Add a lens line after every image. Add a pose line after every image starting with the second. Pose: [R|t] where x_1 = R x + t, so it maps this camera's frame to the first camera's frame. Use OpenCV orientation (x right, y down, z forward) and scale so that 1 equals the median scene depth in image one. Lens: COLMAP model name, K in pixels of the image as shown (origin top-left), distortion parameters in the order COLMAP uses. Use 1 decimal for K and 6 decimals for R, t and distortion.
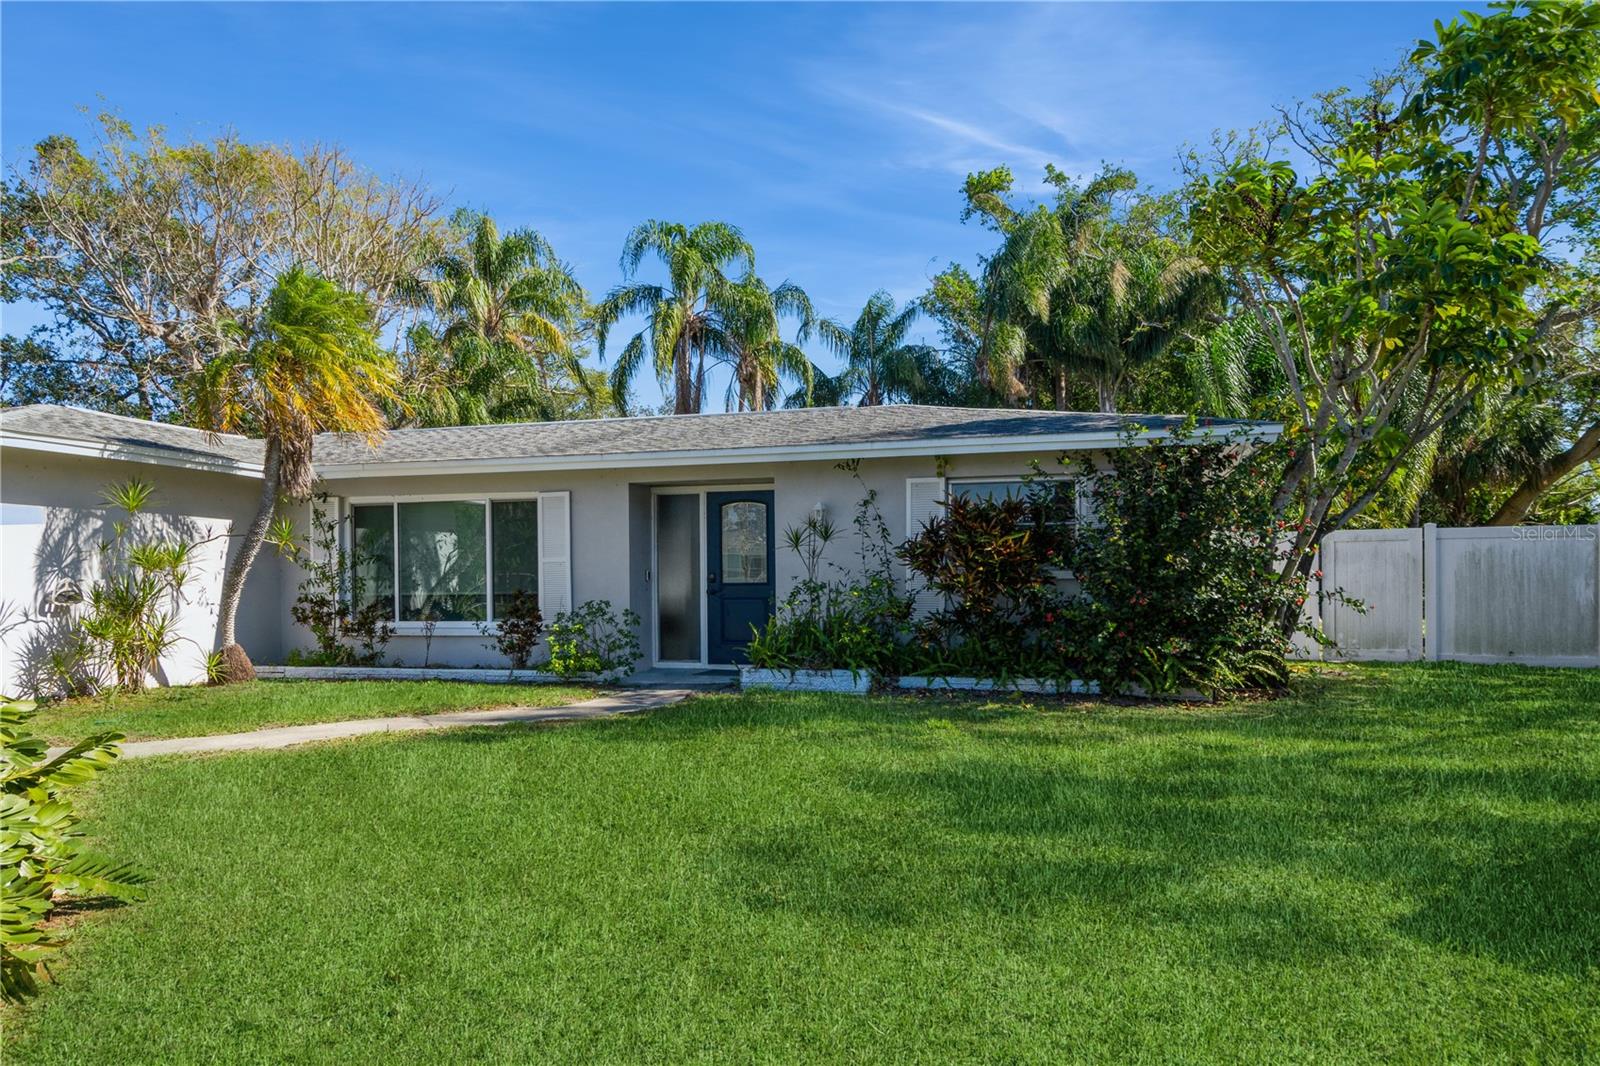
lens RADIAL K [[1077.6, 0, 800.3], [0, 1077.6, 545.0], [0, 0, 1]] dist [0.002632, 0.004231]
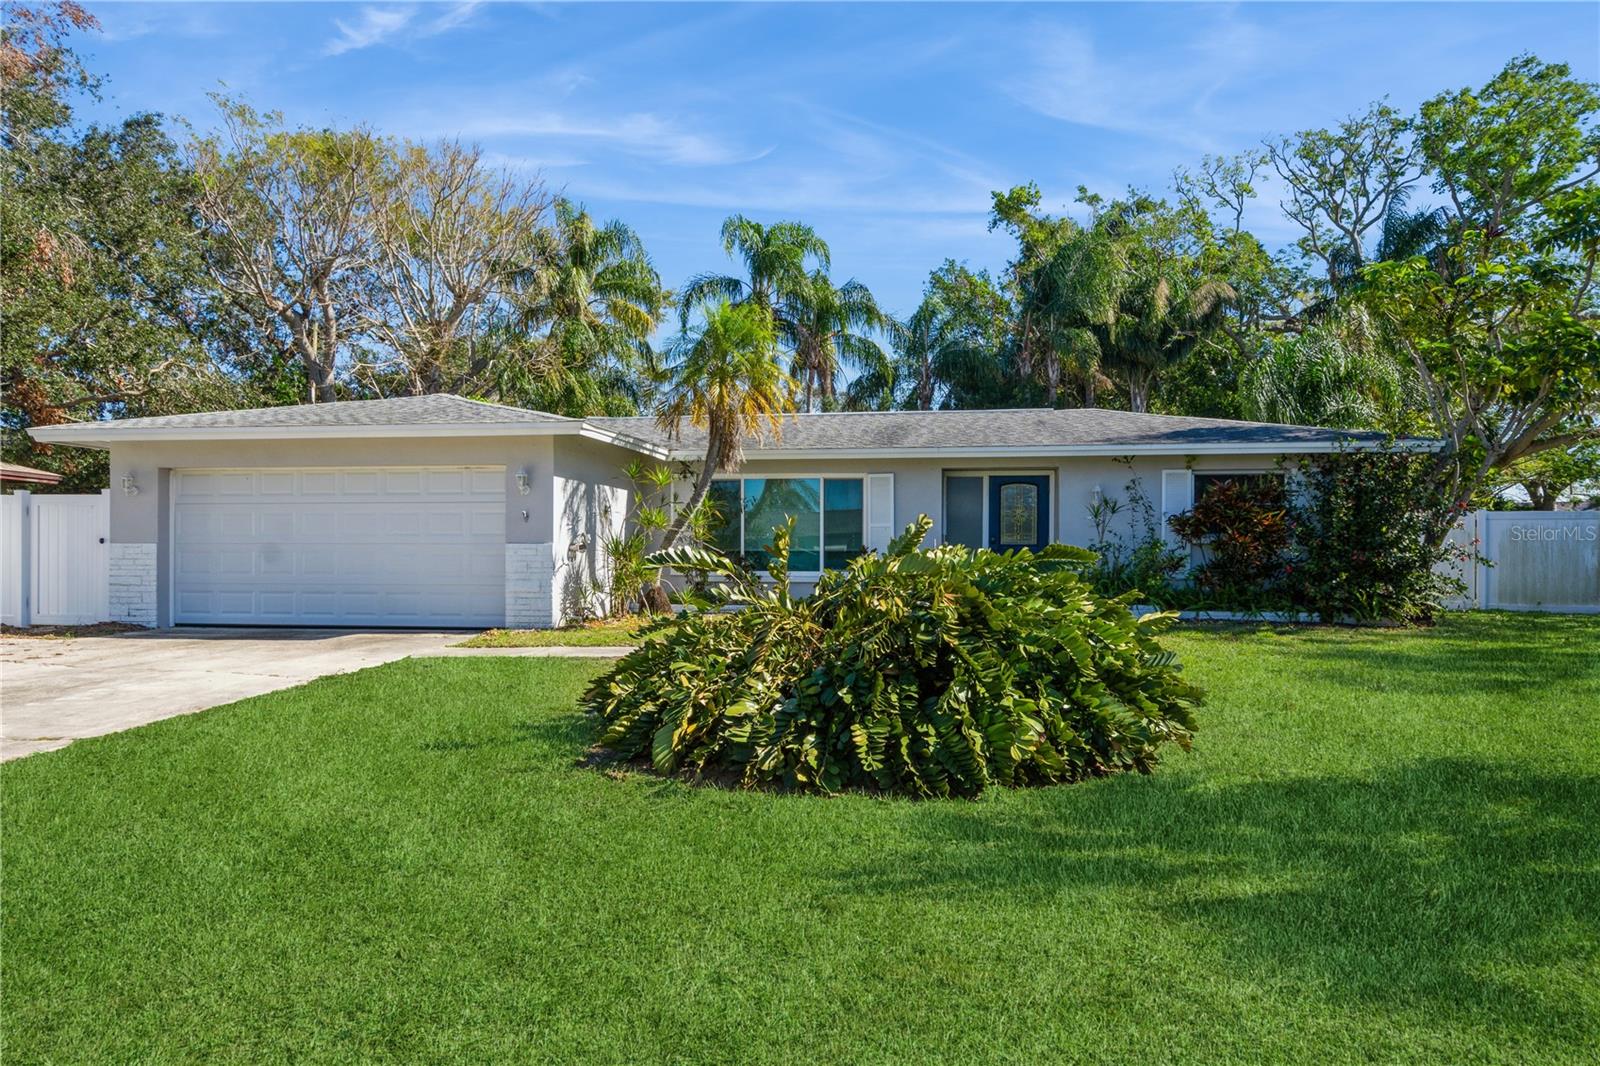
lens RADIAL K [[1104.8, 0, 801.9], [0, 1104.8, 528.5], [0, 0, 1]] dist [0.023516, -0.009869]
pose [[0.993276, 0.014000, 0.114923, -0.475179], [-0.015121, 0.999846, 0.008882, 0.007178], [-0.114781, -0.010560, 0.993335, -0.327702]]
